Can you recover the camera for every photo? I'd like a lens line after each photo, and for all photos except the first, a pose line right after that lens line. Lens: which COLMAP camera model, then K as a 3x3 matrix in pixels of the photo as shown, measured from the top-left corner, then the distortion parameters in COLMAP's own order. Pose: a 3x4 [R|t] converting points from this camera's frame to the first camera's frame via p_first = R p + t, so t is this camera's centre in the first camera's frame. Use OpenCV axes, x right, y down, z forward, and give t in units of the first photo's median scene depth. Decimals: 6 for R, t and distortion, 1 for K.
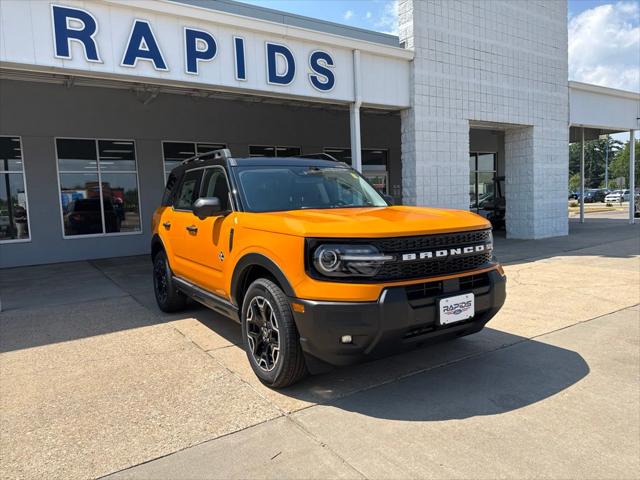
lens RADIAL K [[505.7, 0, 319.0], [0, 505.7, 236.7], [0, 0, 1]] dist [0.002123, 0.002234]
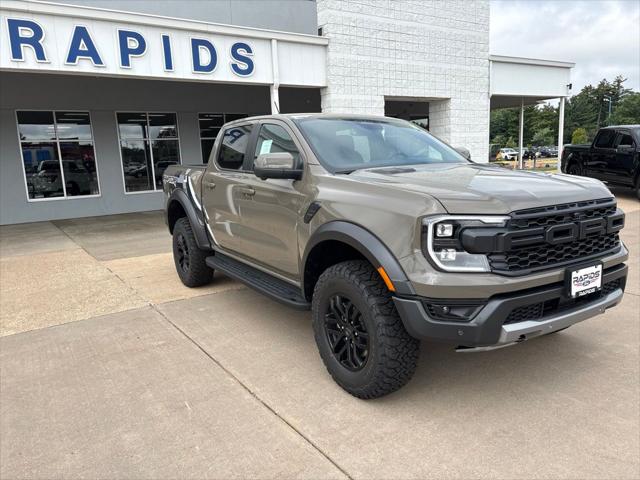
lens RADIAL K [[535.6, 0, 322.7], [0, 535.6, 242.6], [0, 0, 1]] dist [0.026923, -0.043133]
pose [[0.999609, -0.006929, 0.027107, 0.167172], [0.004513, 0.996093, 0.088195, -0.012683], [-0.027613, -0.088039, 0.995734, -0.306156]]
